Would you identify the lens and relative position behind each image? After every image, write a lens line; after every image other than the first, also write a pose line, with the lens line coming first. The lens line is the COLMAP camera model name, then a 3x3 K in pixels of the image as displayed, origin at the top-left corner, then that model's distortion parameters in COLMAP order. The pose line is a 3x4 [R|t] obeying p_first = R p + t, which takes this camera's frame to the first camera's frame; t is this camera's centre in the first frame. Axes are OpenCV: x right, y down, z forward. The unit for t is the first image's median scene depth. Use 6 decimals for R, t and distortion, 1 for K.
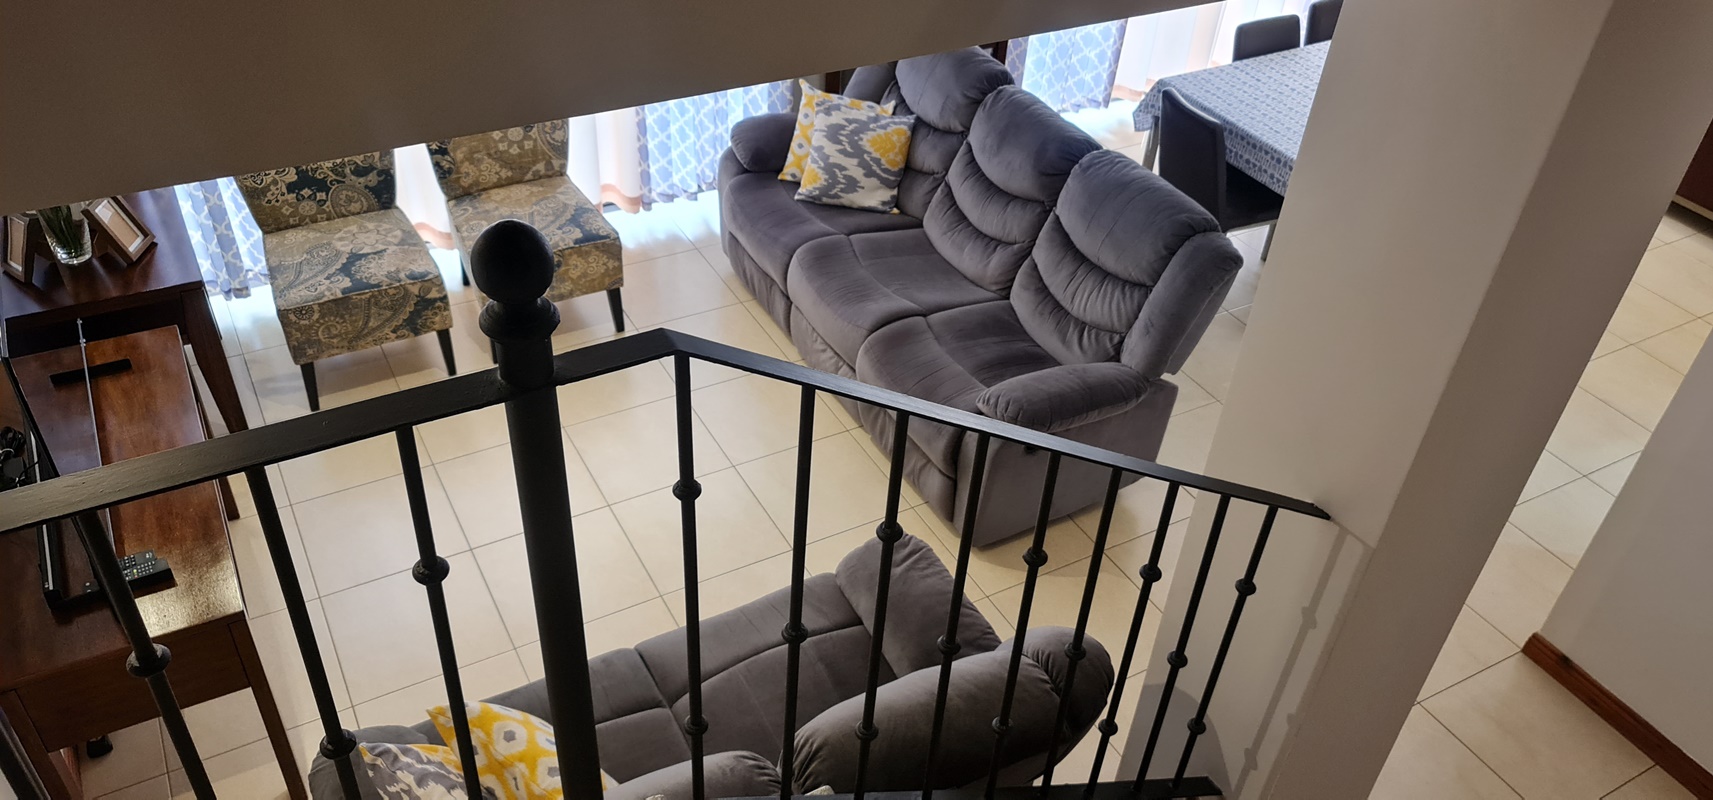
lens RADIAL K [[1287.3, 0, 855.8], [0, 1287.3, 399.8], [0, 0, 1]] dist [-0.000331, -0.000093]
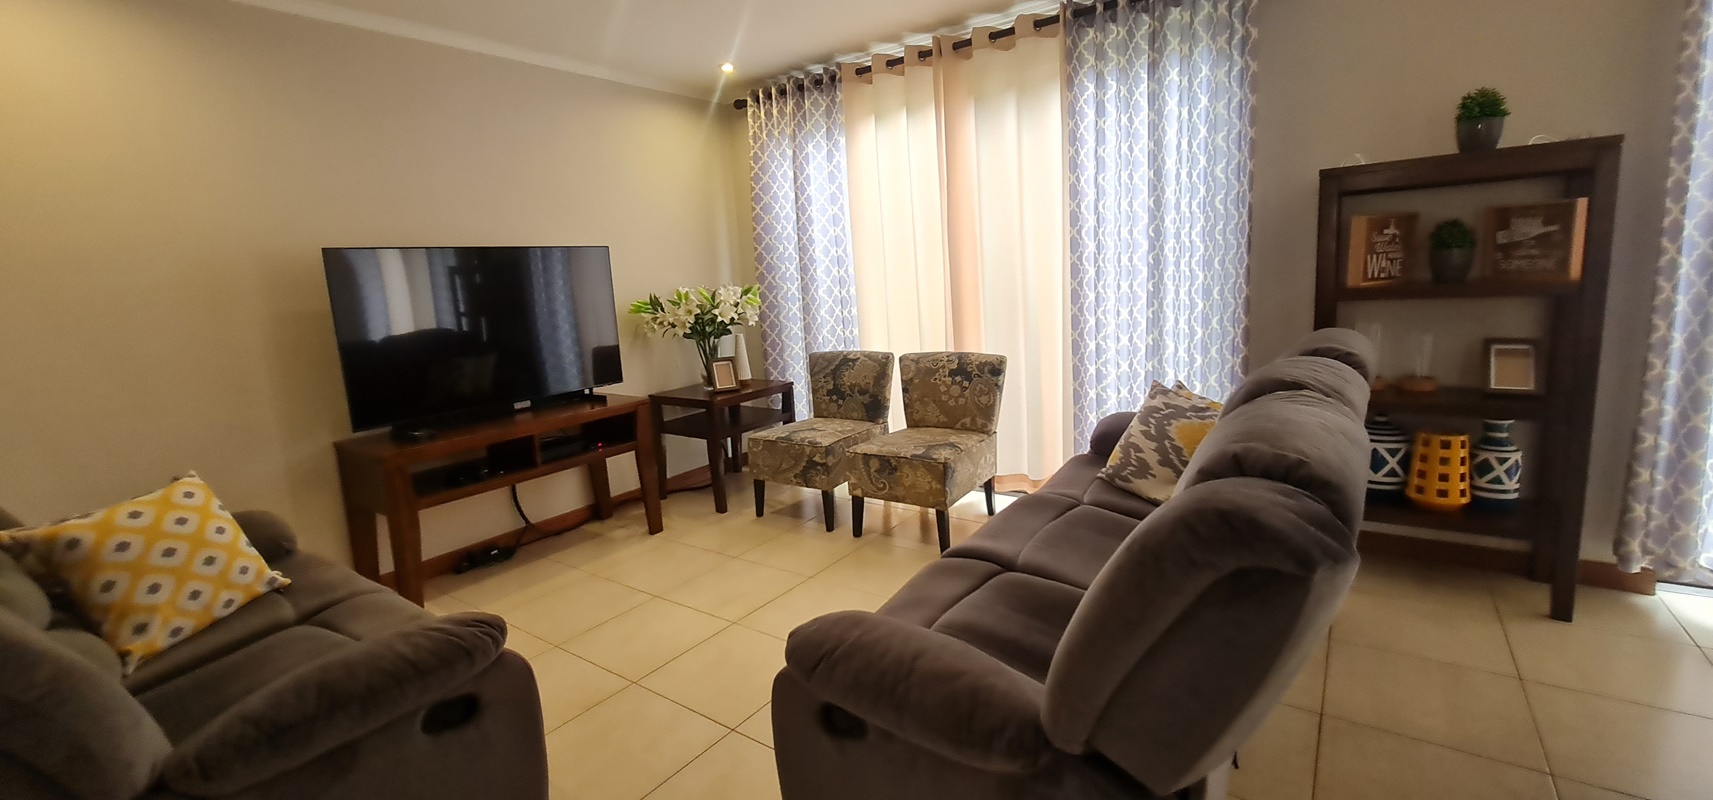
lens RADIAL K [[705.2, 0, 854.7], [0, 705.2, 384.0], [0, 0, 1]] dist [0.001081, 0.000896]
pose [[0.417011, 0.060831, -0.906863, 0.348793], [-0.496374, 0.851067, -0.171164, -0.036998], [0.761390, 0.521521, 0.385099, 0.637102]]
